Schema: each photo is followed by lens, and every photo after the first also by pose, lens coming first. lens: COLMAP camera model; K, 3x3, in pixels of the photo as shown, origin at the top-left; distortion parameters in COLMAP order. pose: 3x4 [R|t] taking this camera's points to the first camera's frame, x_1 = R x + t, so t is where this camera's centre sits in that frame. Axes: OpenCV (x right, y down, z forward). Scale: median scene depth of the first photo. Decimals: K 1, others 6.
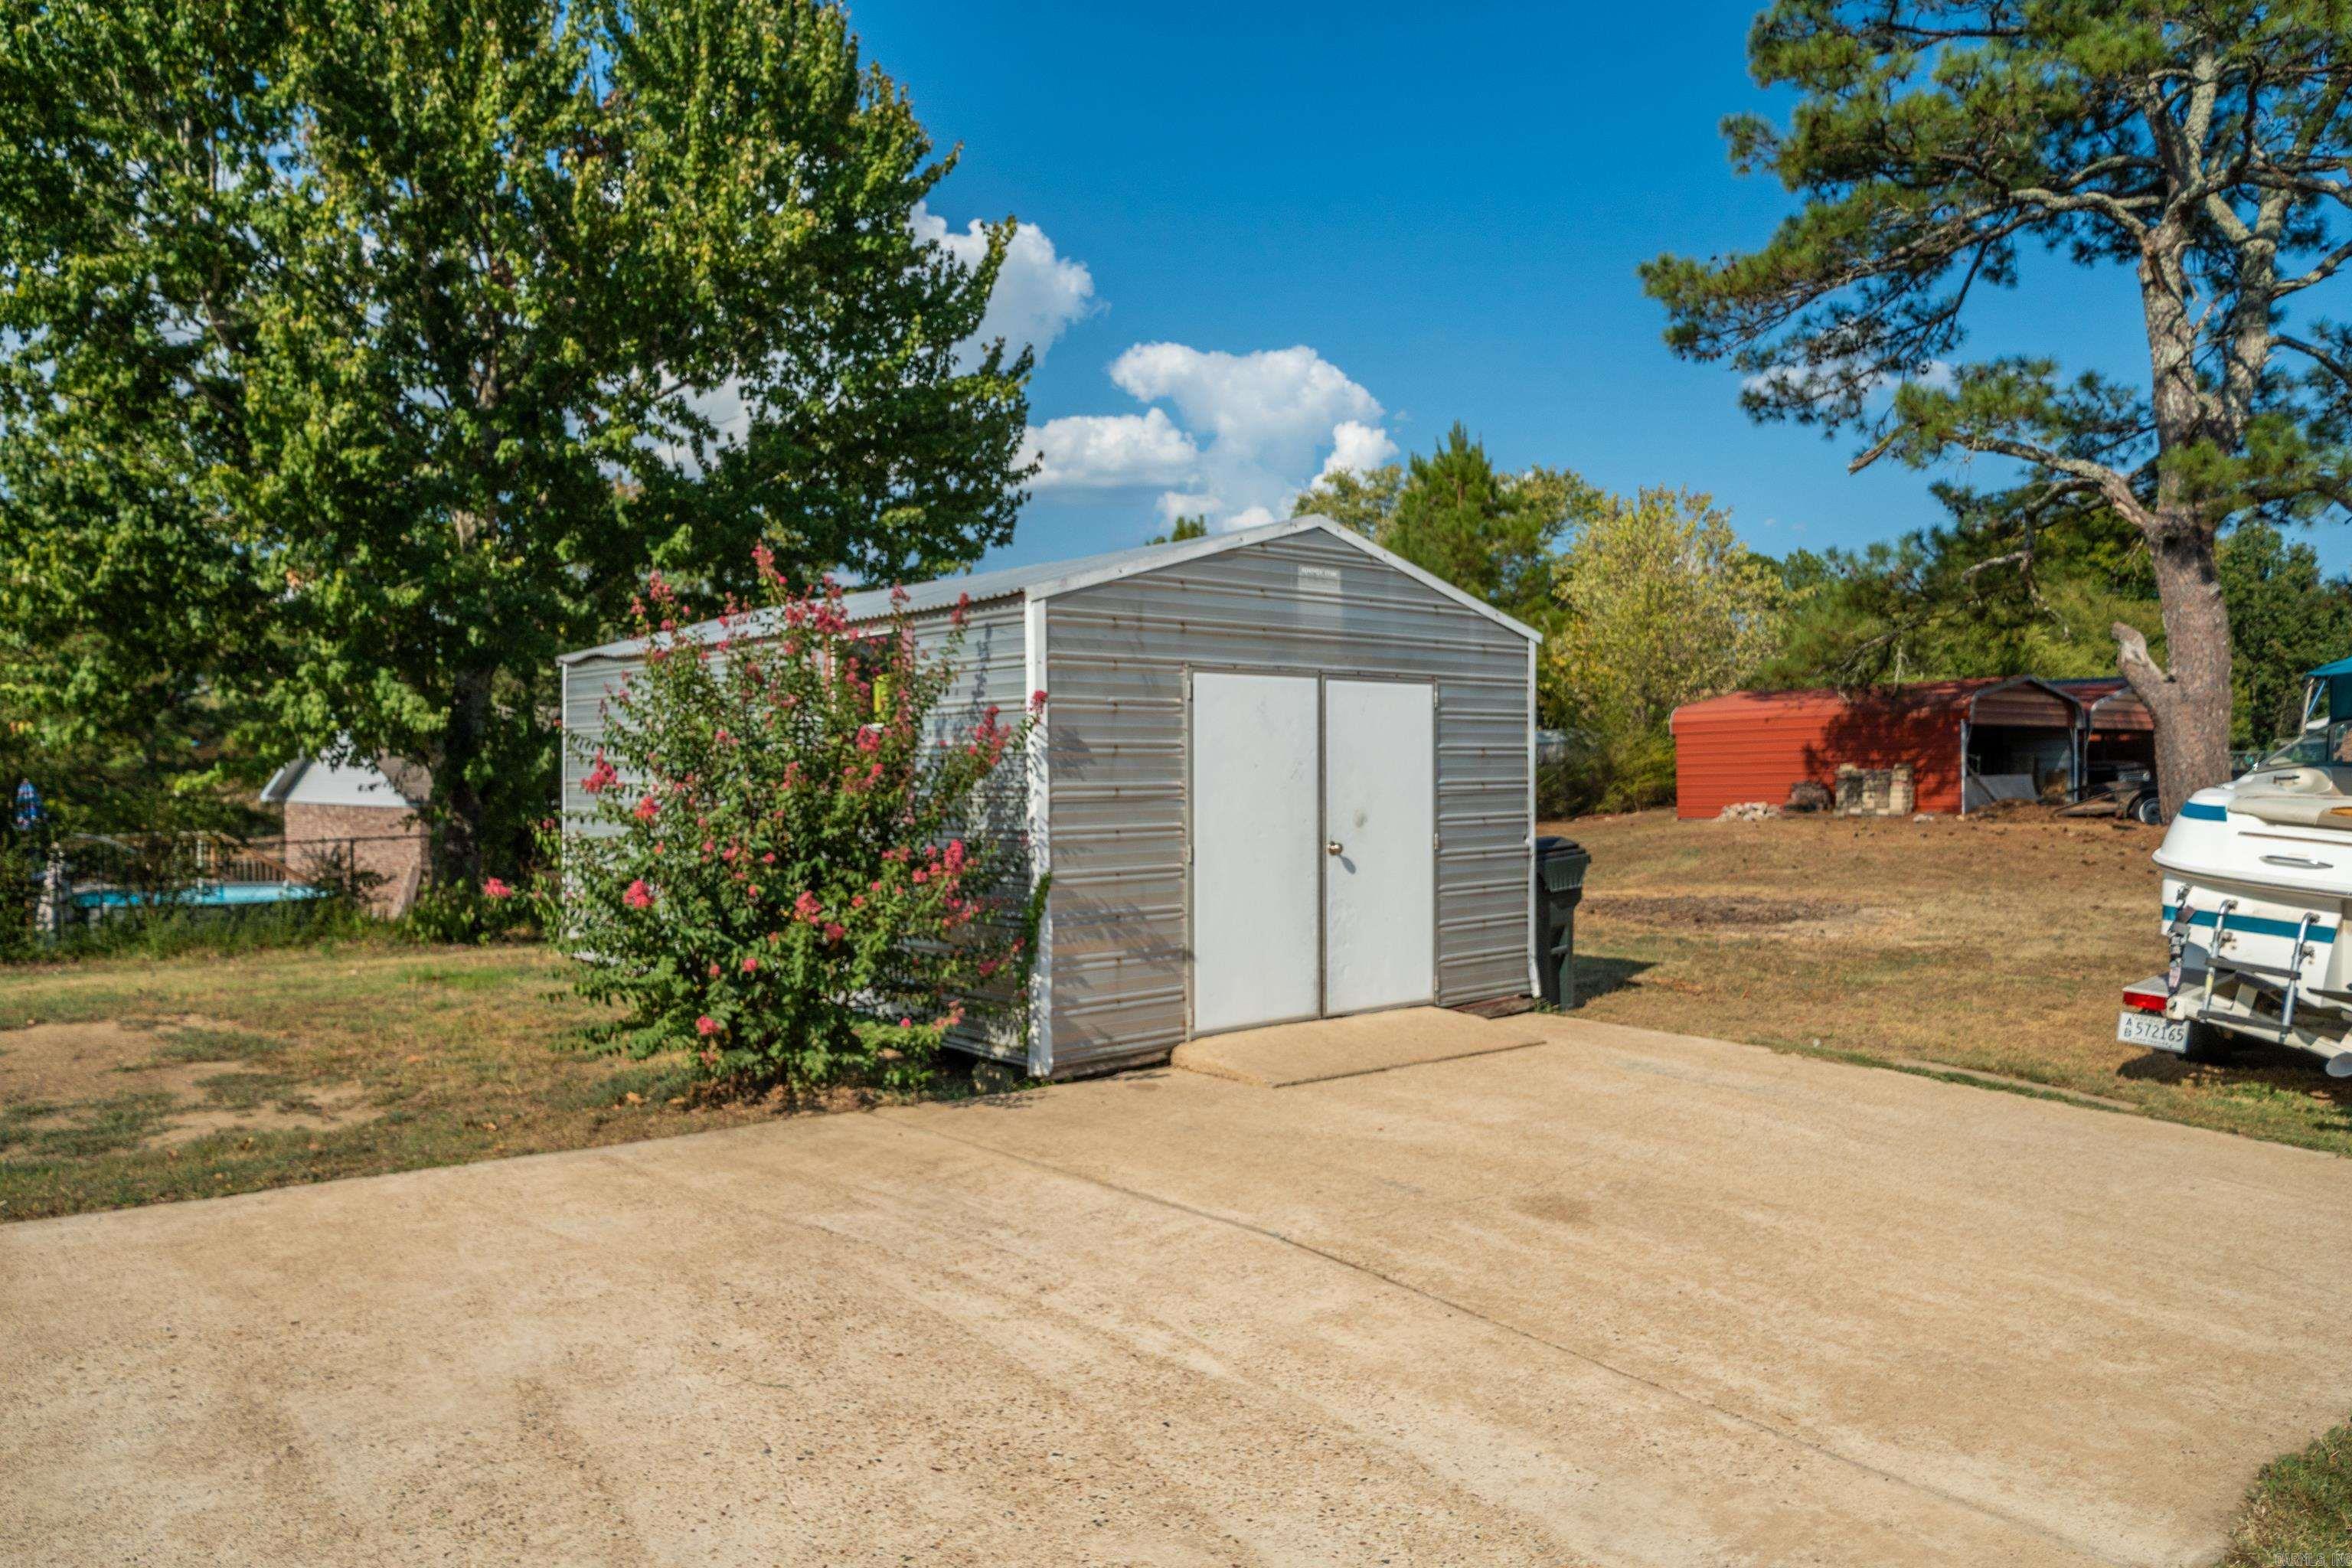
lens RADIAL K [[1657.8, 0, 1176.0], [0, 1657.8, 784.0], [0, 0, 1]] dist [-0.003808, -0.002143]
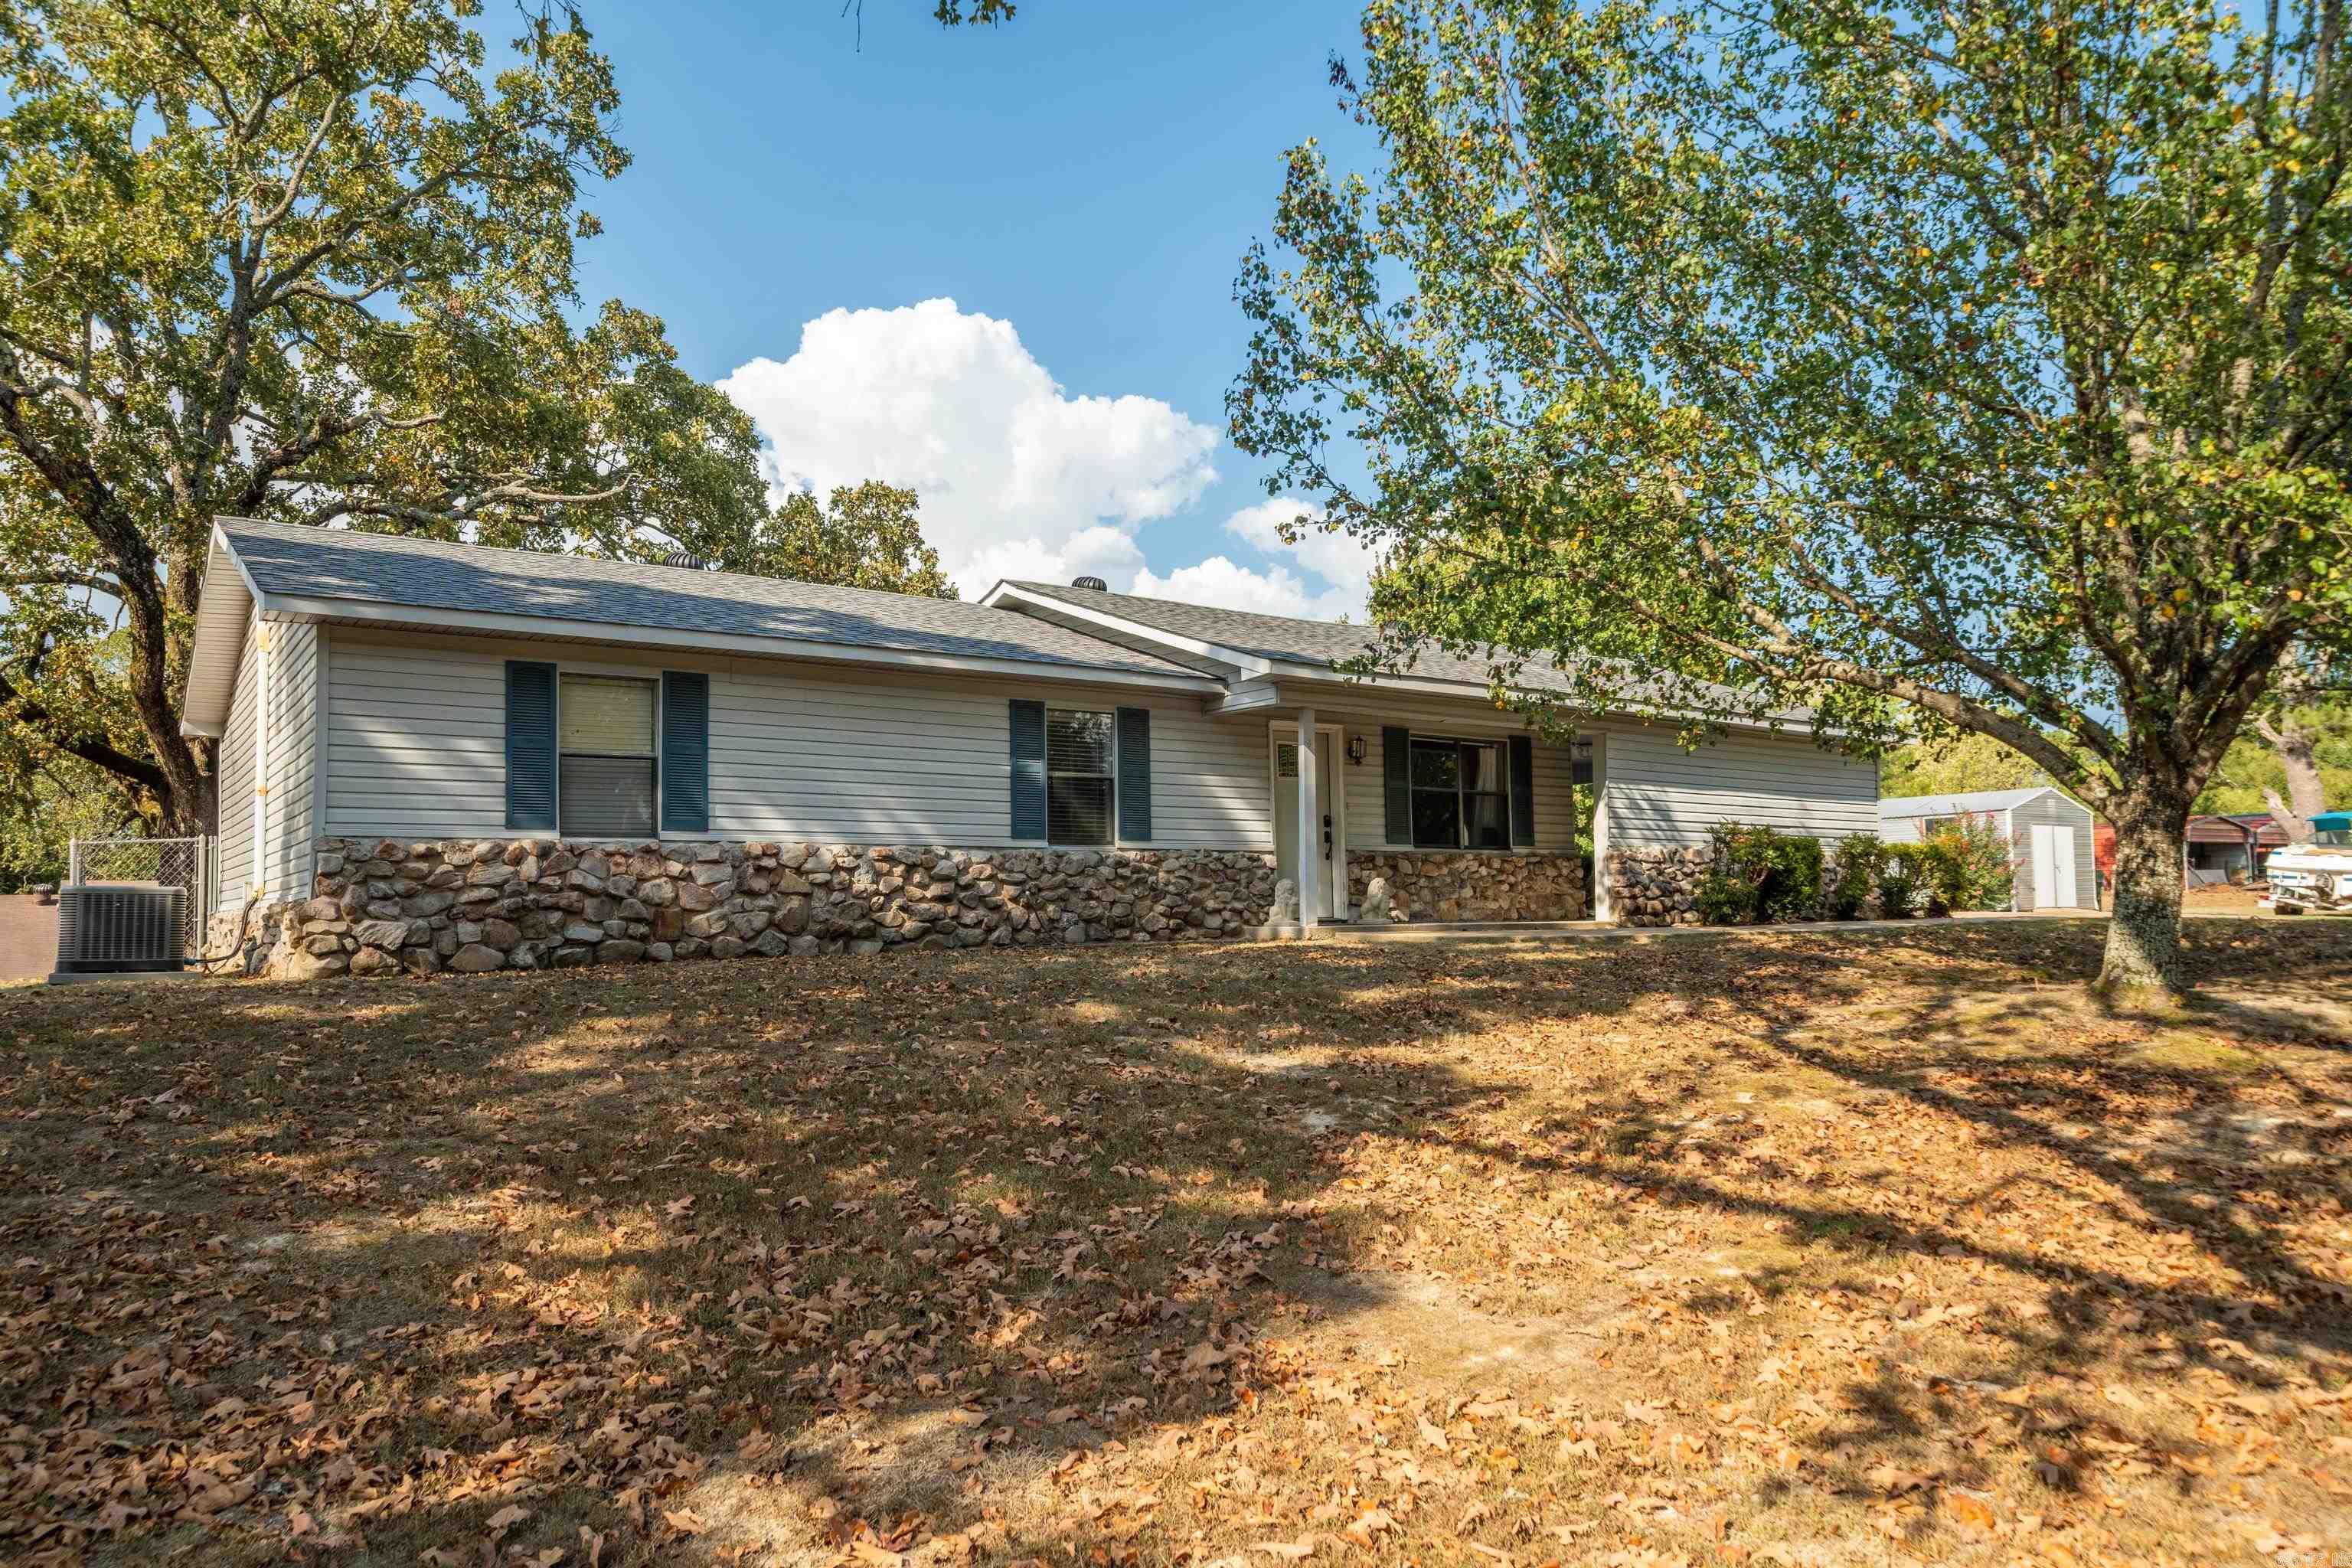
lens RADIAL K [[1657.8, 0, 1176.0], [0, 1657.8, 784.0], [0, 0, 1]] dist [-0.003808, -0.002143]
pose [[0.996737, -0.013008, -0.079658, -0.604611], [0.006207, 0.996359, -0.085031, 0.060793], [0.080474, 0.084259, 0.993189, -1.128320]]
